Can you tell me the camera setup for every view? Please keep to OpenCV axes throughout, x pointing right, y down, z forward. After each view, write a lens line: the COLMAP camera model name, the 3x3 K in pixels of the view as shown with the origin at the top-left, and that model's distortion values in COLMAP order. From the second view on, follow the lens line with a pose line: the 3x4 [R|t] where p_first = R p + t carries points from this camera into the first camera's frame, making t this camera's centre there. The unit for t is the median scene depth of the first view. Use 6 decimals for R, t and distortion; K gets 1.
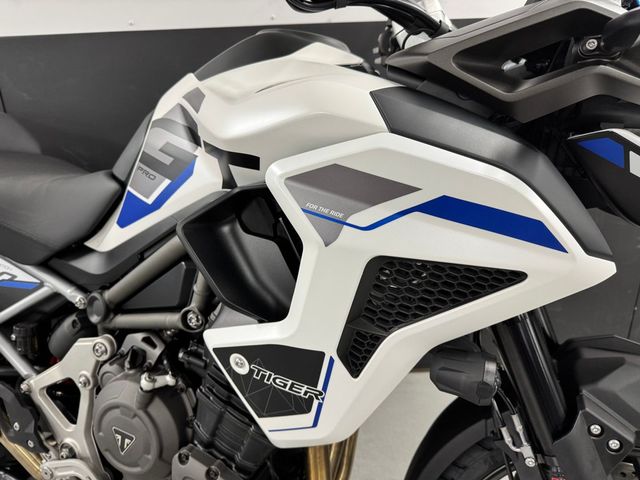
lens RADIAL K [[479.9, 0, 320.0], [0, 479.9, 240.0], [0, 0, 1]] dist [-0.038682, -0.004310]
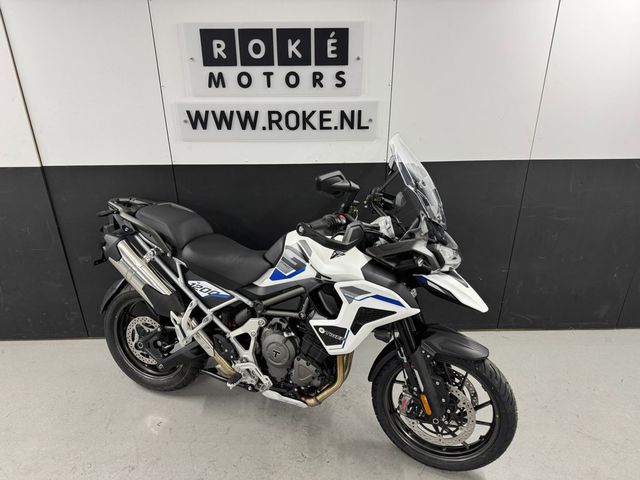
lens RADIAL K [[440.9, 0, 320.0], [0, 440.9, 240.0], [0, 0, 1]] dist [0.001659, -0.001577]
pose [[0.999601, 0.026355, 0.010161, -0.194343], [-0.027043, 0.996832, 0.074804, -0.543752], [-0.008157, -0.075049, 0.997147, -1.839741]]
